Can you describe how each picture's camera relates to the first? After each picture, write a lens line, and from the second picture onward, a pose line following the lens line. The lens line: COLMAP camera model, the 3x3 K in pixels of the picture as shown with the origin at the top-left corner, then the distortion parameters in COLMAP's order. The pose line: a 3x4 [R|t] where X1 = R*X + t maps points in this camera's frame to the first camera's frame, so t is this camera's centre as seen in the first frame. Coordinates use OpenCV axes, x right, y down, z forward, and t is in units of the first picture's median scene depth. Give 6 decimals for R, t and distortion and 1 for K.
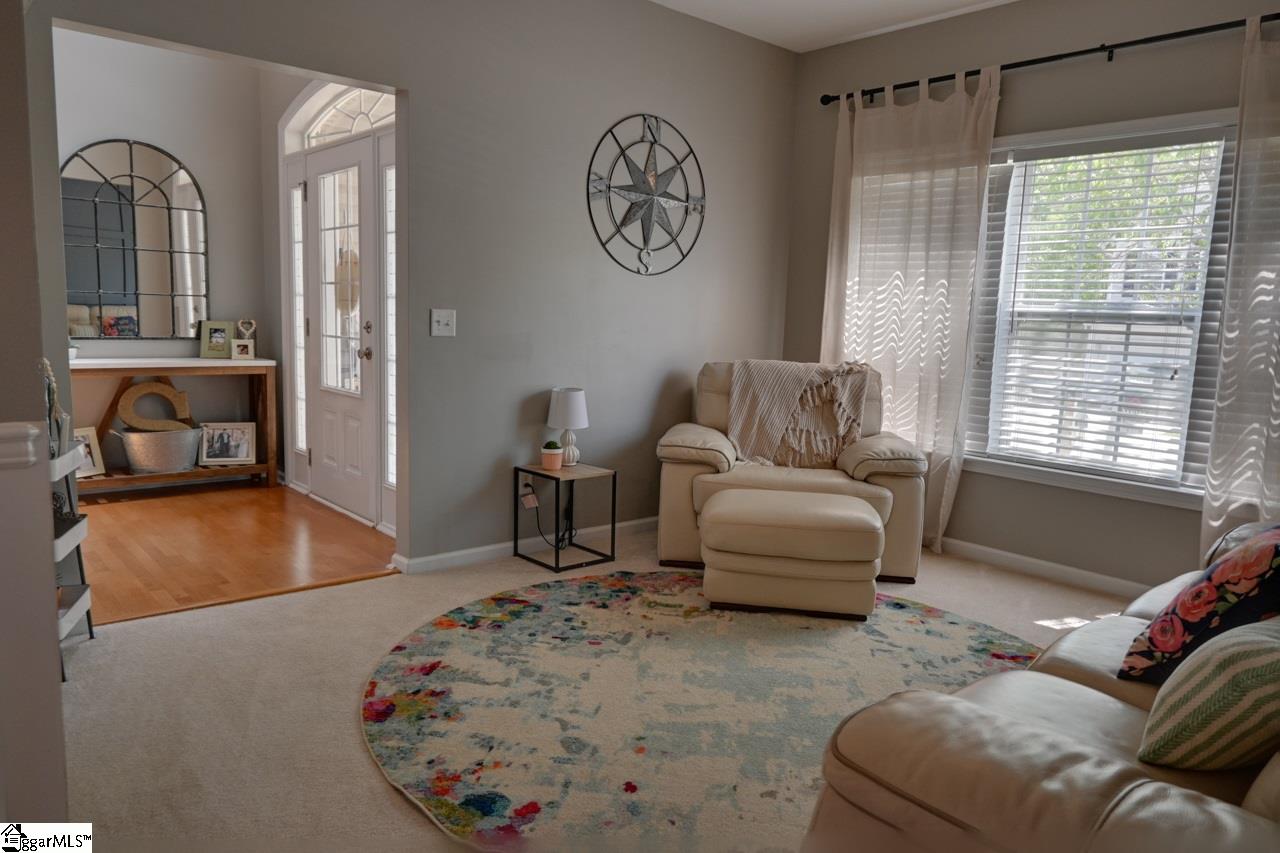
lens RADIAL K [[870.6, 0, 632.4], [0, 870.6, 423.5], [0, 0, 1]] dist [0.005467, -0.007321]
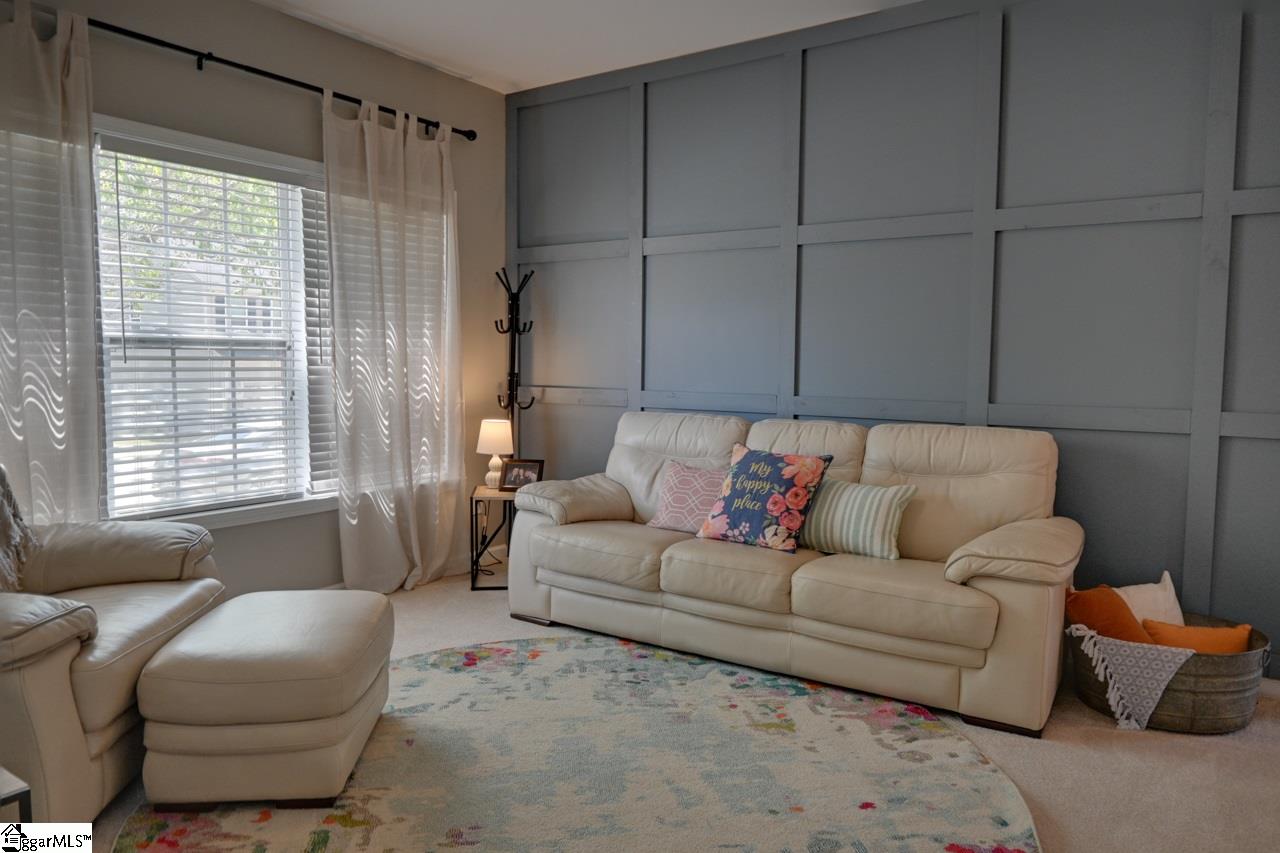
lens RADIAL K [[870.6, 0, 632.1], [0, 870.6, 428.6], [0, 0, 1]] dist [0.005467, -0.007321]
pose [[-0.240552, -0.113849, 0.963936, -0.598256], [0.108471, 0.983723, 0.143256, -0.142576], [-0.964556, 0.139020, -0.224287, 0.961500]]
